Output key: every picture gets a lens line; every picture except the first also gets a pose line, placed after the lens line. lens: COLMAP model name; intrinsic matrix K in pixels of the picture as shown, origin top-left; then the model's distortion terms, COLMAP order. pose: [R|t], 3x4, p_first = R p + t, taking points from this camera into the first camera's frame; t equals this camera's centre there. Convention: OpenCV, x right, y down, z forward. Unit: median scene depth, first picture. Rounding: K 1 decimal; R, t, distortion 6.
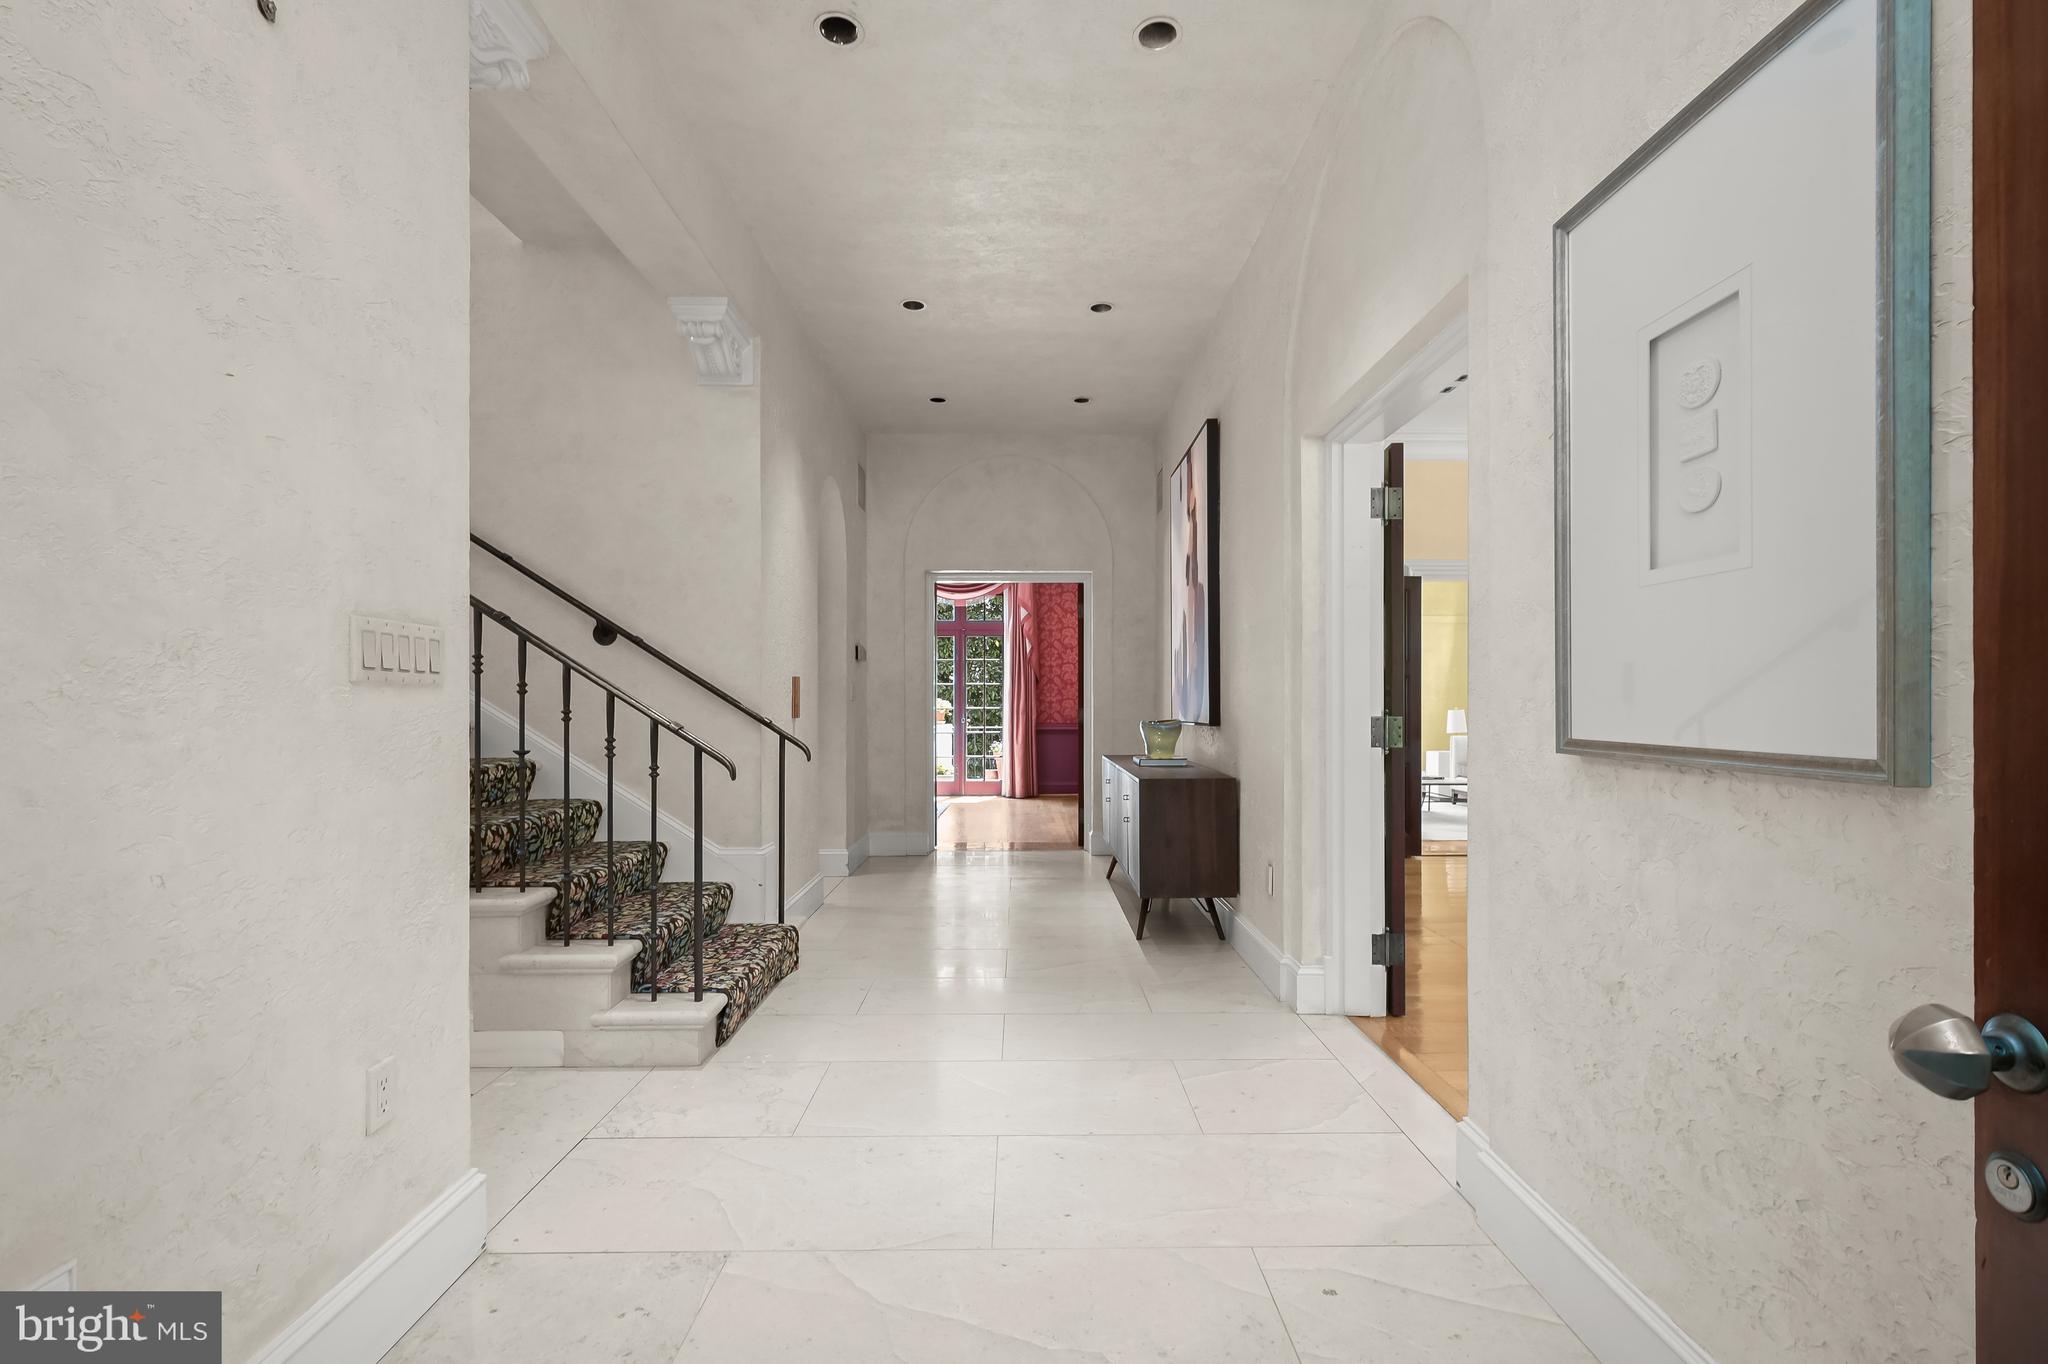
lens RADIAL K [[942.5, 0, 1023.9], [0, 942.5, 701.7], [0, 0, 1]] dist [0.006942, -0.001278]
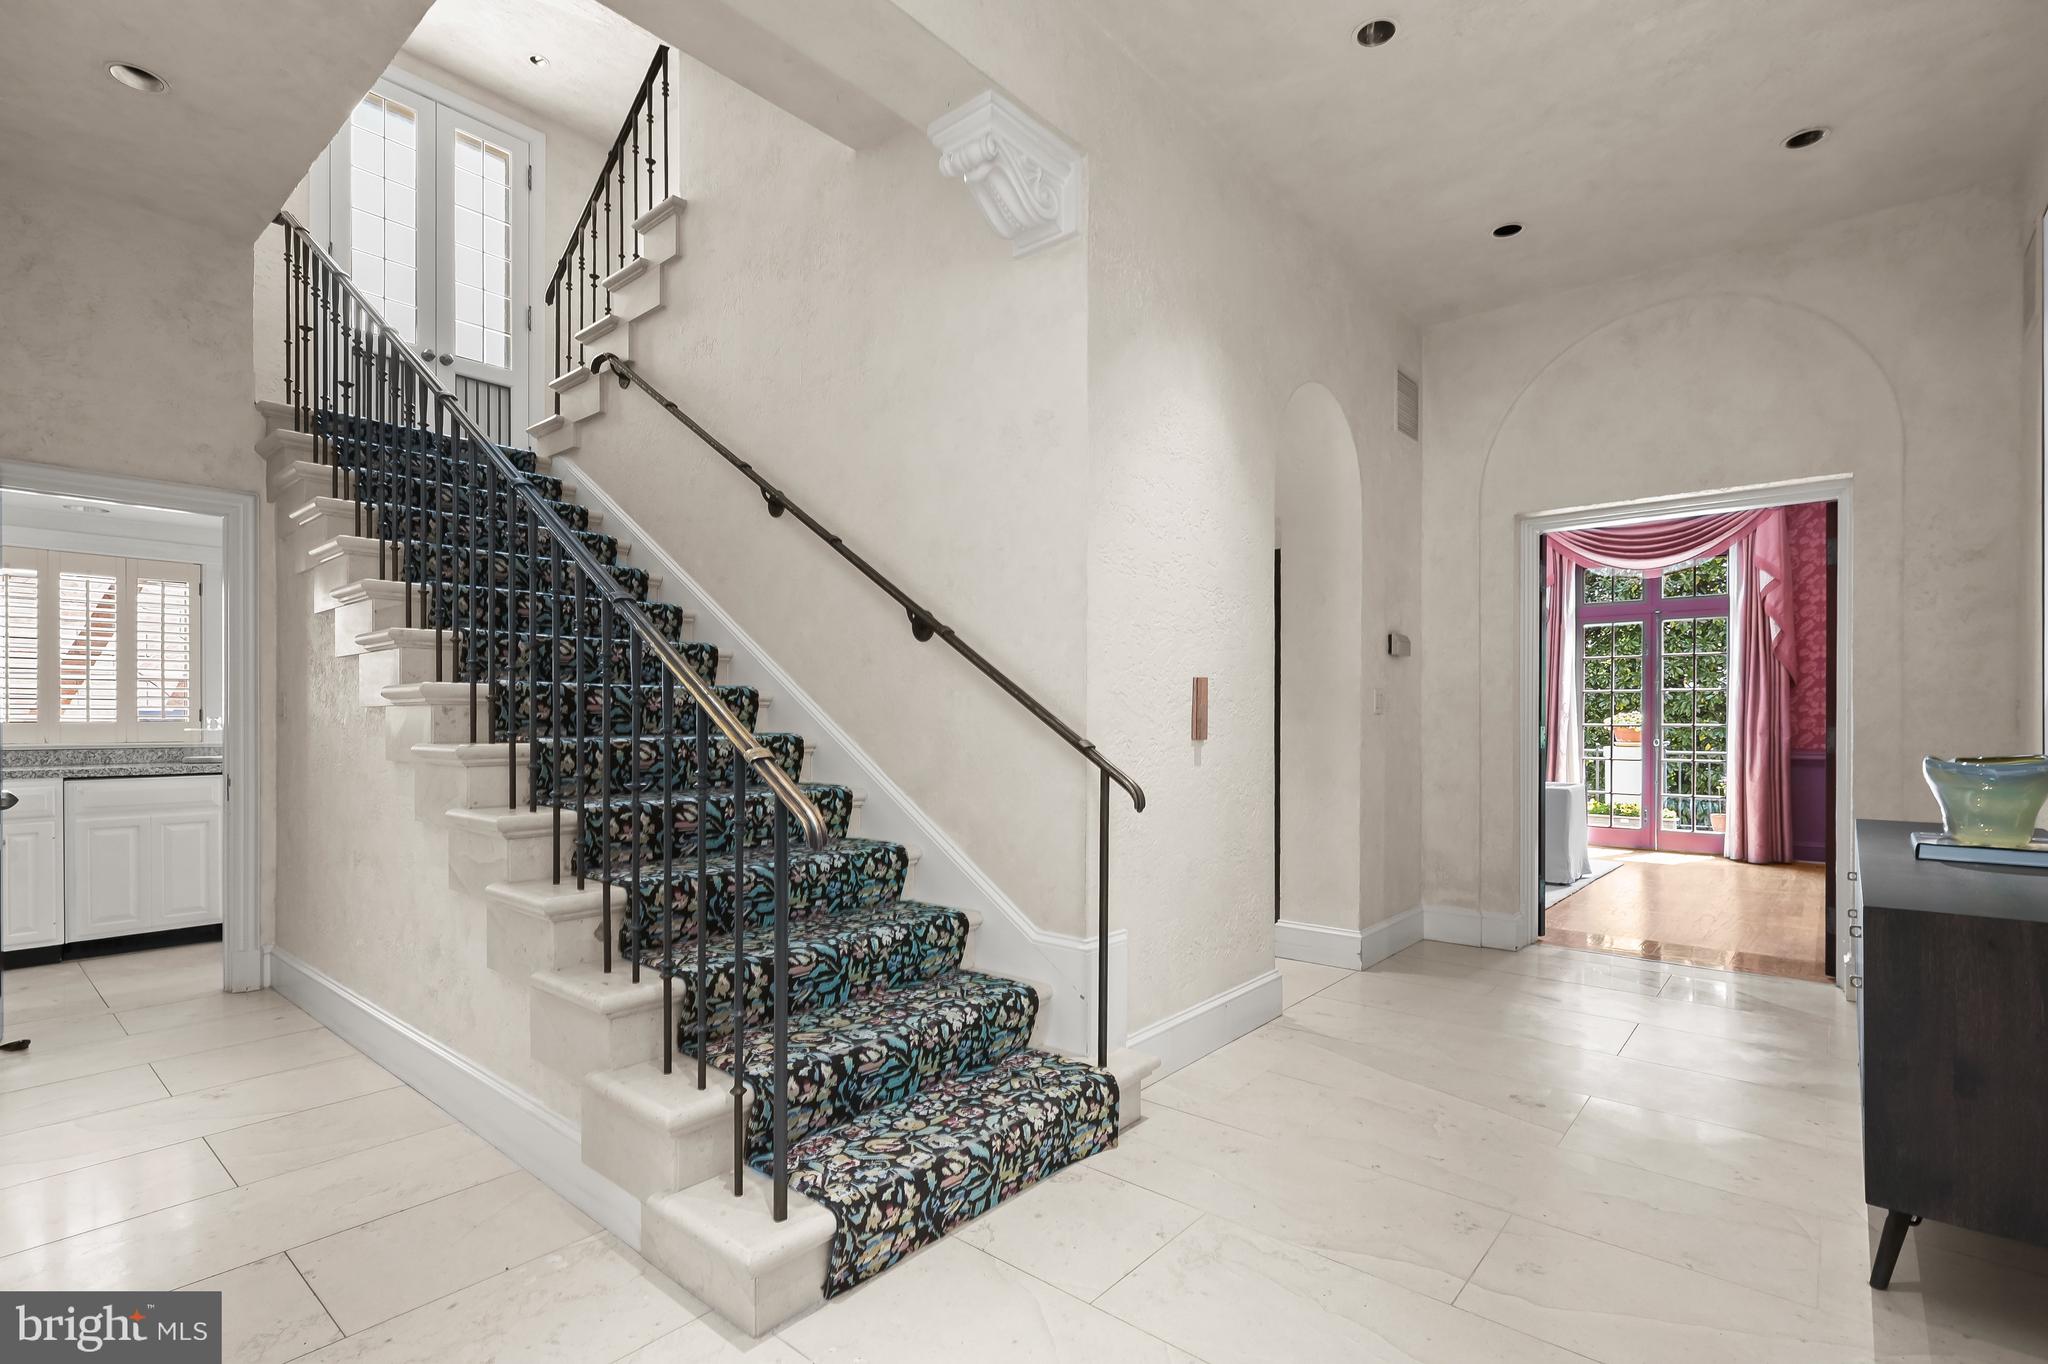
lens RADIAL K [[942.5, 0, 1048.7], [0, 942.5, 721.3], [0, 0, 1]] dist [0.006942, -0.001278]
pose [[0.760273, 0.005102, -0.649584, 0.080499], [-0.000686, 0.999975, 0.007051, -0.000765], [0.649604, -0.004915, 0.760257, 0.311343]]
